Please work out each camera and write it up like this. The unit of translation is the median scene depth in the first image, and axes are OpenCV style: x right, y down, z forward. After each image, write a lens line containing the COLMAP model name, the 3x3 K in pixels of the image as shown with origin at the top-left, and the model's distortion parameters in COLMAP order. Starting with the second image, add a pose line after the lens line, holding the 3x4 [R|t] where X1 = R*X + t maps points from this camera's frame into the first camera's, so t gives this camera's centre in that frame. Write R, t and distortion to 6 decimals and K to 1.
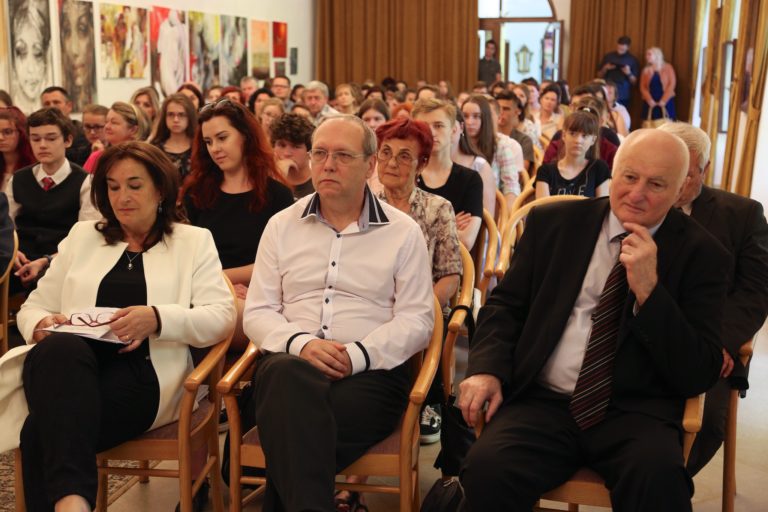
lens RADIAL K [[1210.4, 0, 381.2], [0, 1210.4, 260.9], [0, 0, 1]] dist [0.244977, 0.000000]
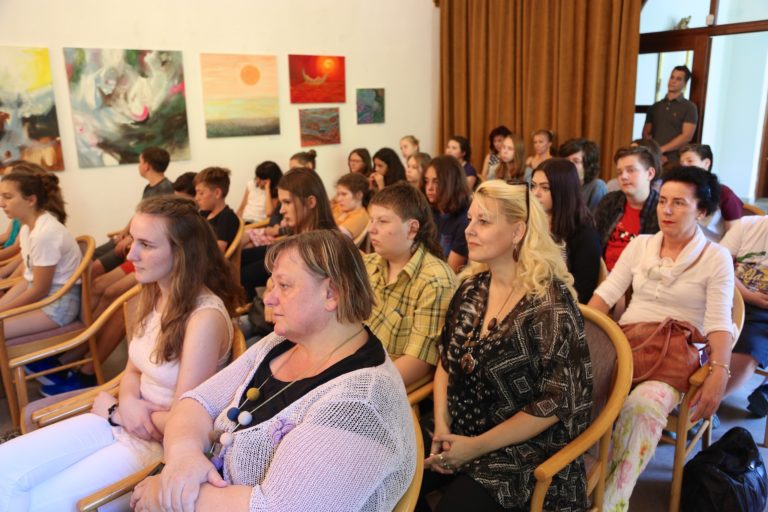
lens RADIAL K [[598.6, 0, 407.7], [0, 598.6, 243.0], [0, 0, 1]] dist [-0.036939, 0.032901]
pose [[0.755874, 0.134532, -0.640746, 0.260235], [-0.082914, 0.990451, 0.110146, -0.162960], [0.649446, -0.030130, 0.759811, 0.972847]]
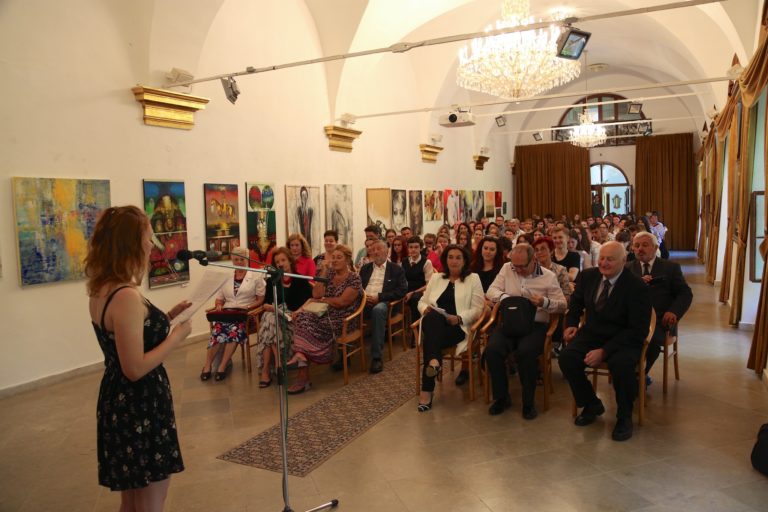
lens RADIAL K [[598.6, 0, 396.3], [0, 598.6, 270.0], [0, 0, 1]] dist [-0.036939, 0.032901]
pose [[0.968601, -0.014414, -0.248204, 0.007573], [0.000981, 0.998532, -0.054160, 0.009613], [0.248620, 0.052216, 0.967193, -0.124260]]
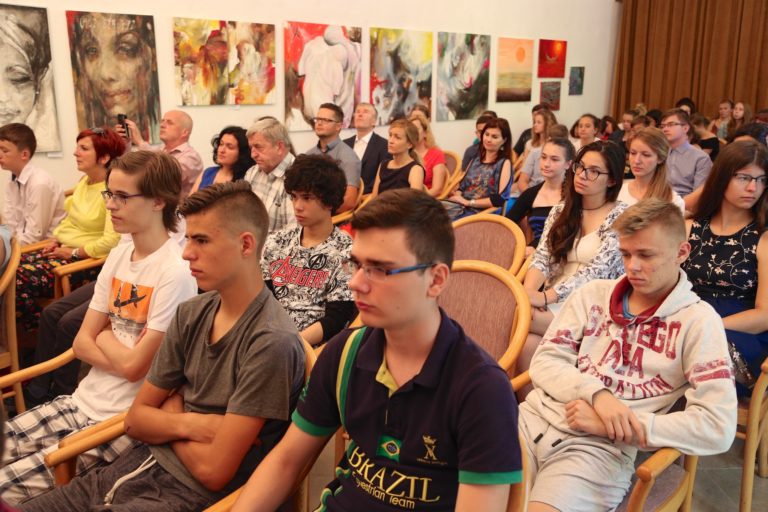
lens RADIAL K [[737.4, 0, 379.9], [0, 737.4, 262.2], [0, 0, 1]] dist [0.025732, 0.000000]
pose [[0.844258, 0.121326, -0.522023, 0.158885], [-0.080423, 0.991690, 0.100417, -0.090932], [0.529868, -0.042795, 0.847000, 0.556838]]
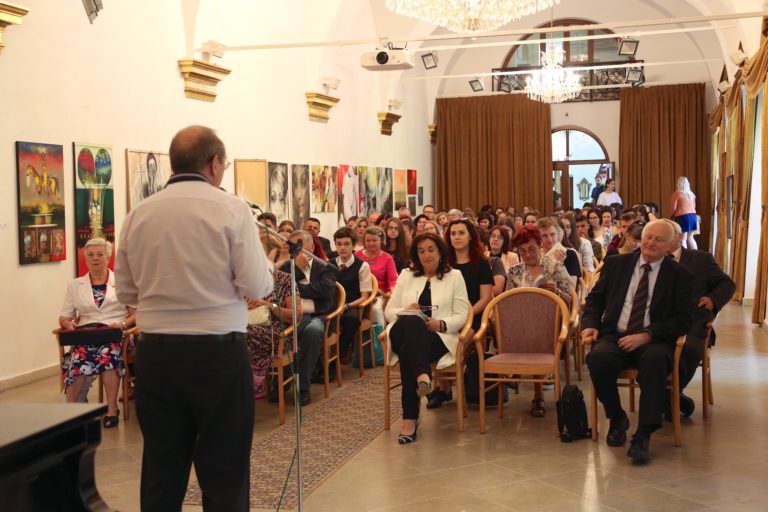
lens RADIAL K [[1046.8, 0, 397.6], [0, 1046.8, 279.4], [0, 0, 1]] dist [0.193701, 0.000000]
pose [[0.998068, -0.023164, -0.057649, -0.040833], [0.018464, 0.996561, -0.080775, 0.038482], [0.059321, 0.079555, 0.995064, -0.261295]]
